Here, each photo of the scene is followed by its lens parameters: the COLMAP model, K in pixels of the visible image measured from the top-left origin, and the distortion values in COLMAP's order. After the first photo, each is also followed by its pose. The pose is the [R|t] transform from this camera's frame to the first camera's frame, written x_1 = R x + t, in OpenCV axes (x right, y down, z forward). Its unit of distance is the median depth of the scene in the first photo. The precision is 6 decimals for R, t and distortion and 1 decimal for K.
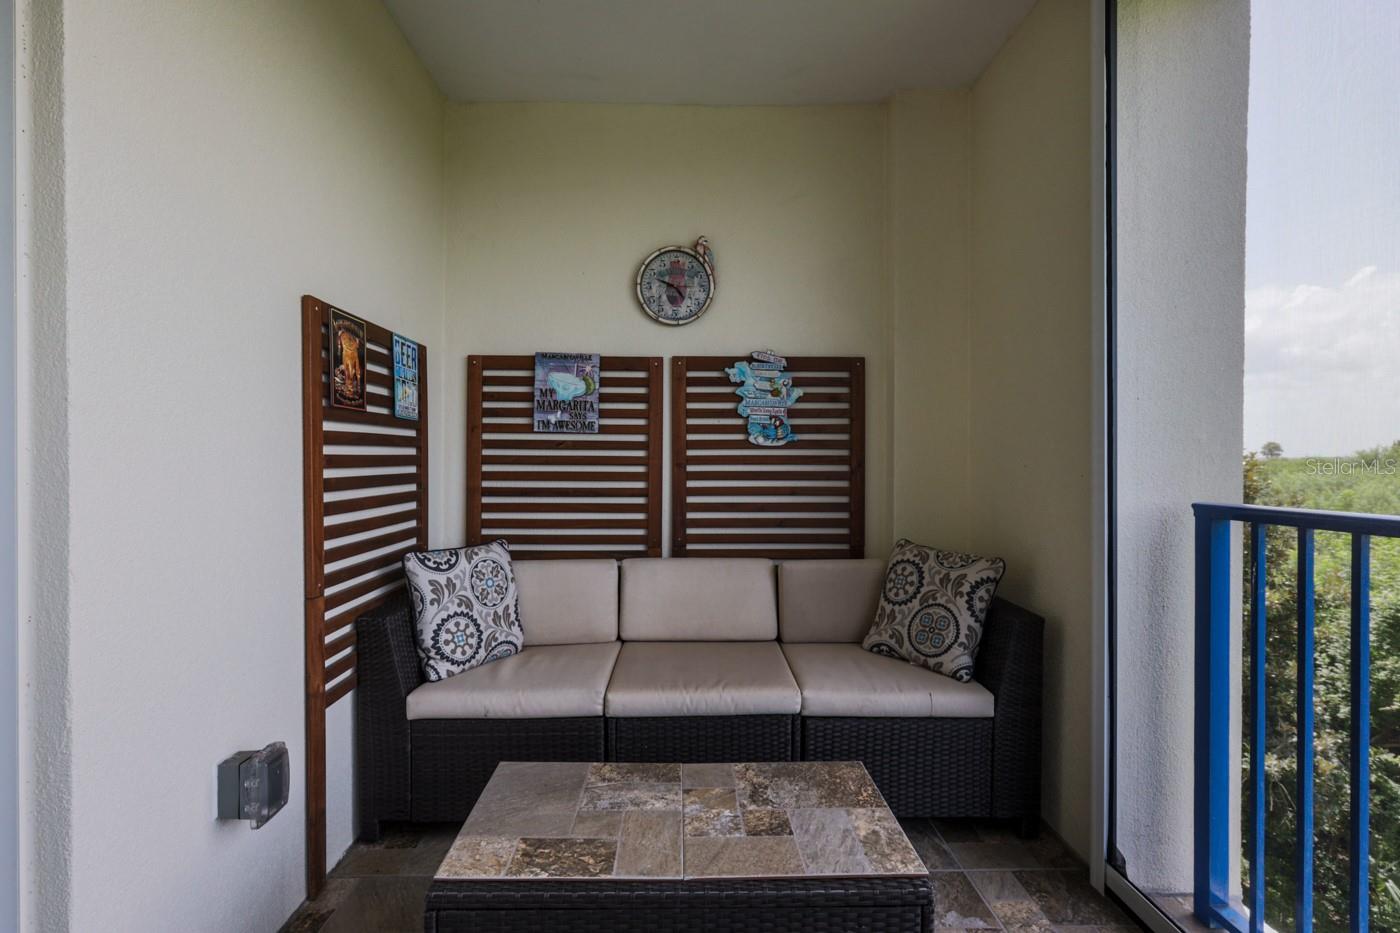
lens RADIAL K [[680.9, 0, 693.9], [0, 680.9, 462.4], [0, 0, 1]] dist [-0.018142, -0.000003]
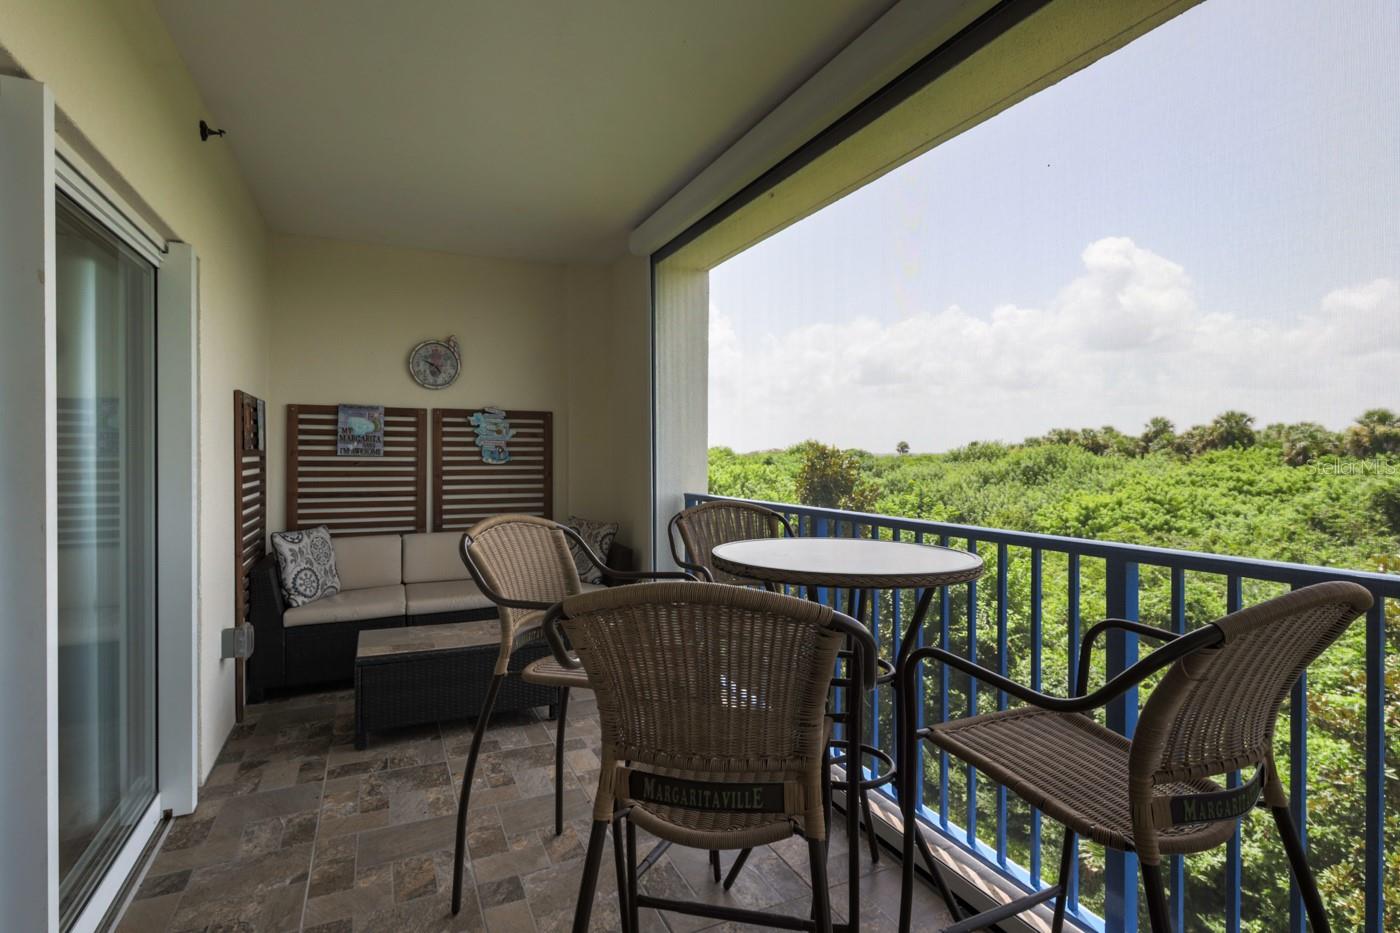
lens RADIAL K [[680.9, 0, 691.4], [0, 680.9, 458.6], [0, 0, 1]] dist [-0.018142, -0.000003]
pose [[0.919972, -0.001813, 0.391981, -0.099729], [0.001271, 0.999998, 0.001641, -0.039337], [-0.391983, -0.001011, 0.919972, -0.717798]]
